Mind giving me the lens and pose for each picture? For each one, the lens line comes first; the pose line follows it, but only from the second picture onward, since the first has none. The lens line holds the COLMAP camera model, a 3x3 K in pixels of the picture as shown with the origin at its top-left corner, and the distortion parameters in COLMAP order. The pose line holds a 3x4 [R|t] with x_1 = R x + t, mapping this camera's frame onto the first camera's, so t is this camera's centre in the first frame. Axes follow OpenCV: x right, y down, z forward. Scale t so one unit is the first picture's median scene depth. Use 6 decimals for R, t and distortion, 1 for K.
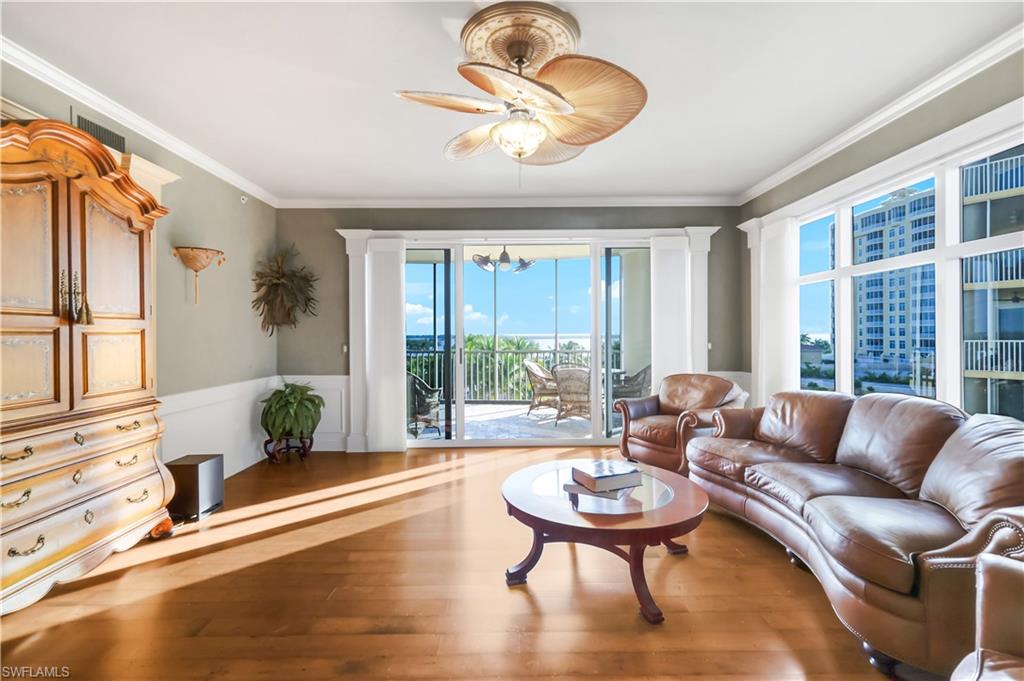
lens RADIAL K [[456.2, 0, 506.1], [0, 456.2, 337.7], [0, 0, 1]] dist [0.004172, -0.001089]
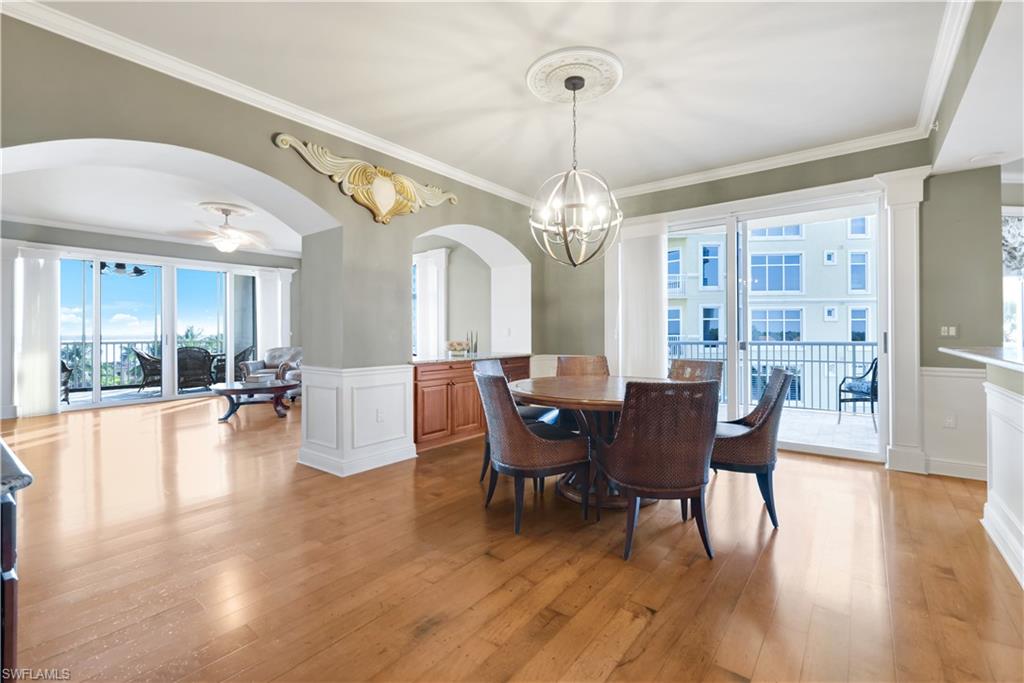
lens RADIAL K [[456.2, 0, 512.9], [0, 456.2, 333.2], [0, 0, 1]] dist [0.004172, -0.001089]
pose [[0.619041, 0.003963, 0.785349, -0.460944], [0.005961, 0.999935, -0.009745, 0.041961], [-0.785336, 0.010714, 0.618977, -0.866178]]
